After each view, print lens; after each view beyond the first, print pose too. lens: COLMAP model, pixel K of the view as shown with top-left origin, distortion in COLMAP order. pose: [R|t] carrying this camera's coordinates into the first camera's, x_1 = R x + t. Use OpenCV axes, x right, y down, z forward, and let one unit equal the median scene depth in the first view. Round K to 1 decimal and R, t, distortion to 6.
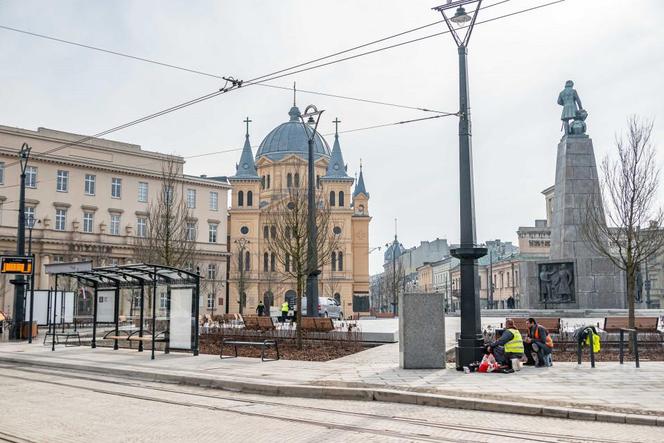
lens RADIAL K [[724.9, 0, 330.8], [0, 724.9, 219.4], [0, 0, 1]] dist [0.032676, 0.000000]
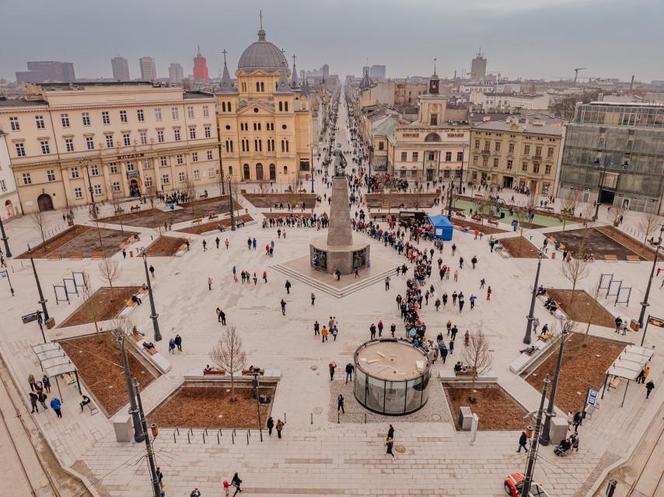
lens RADIAL K [[467.4, 0, 333.9], [0, 467.4, 250.4], [0, 0, 1]] dist [-0.039372, 0.003182]
pose [[0.998872, 0.011383, -0.046107, 0.173701], [0.011037, 0.888628, 0.458496, -0.220274], [0.046191, -0.458488, 0.887500, -0.047838]]
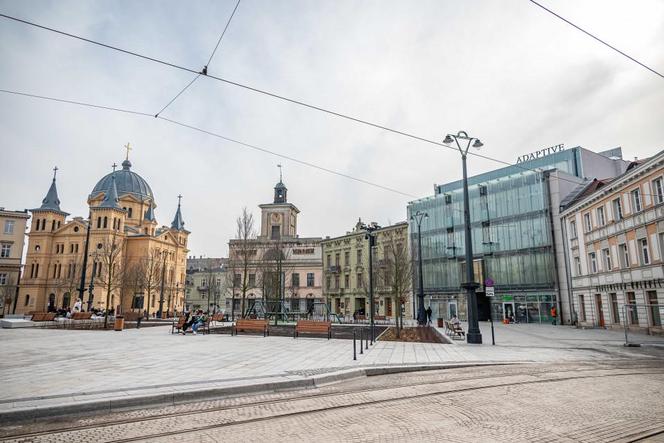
lens RADIAL K [[437.1, 0, 331.7], [0, 437.1, 221.0], [0, 0, 1]] dist [0.032881, -0.002581]
pose [[0.979238, -0.037860, -0.199146, 0.594141], [0.024072, 0.997171, -0.071206, 0.037301], [0.201278, 0.064933, 0.977380, 0.303341]]
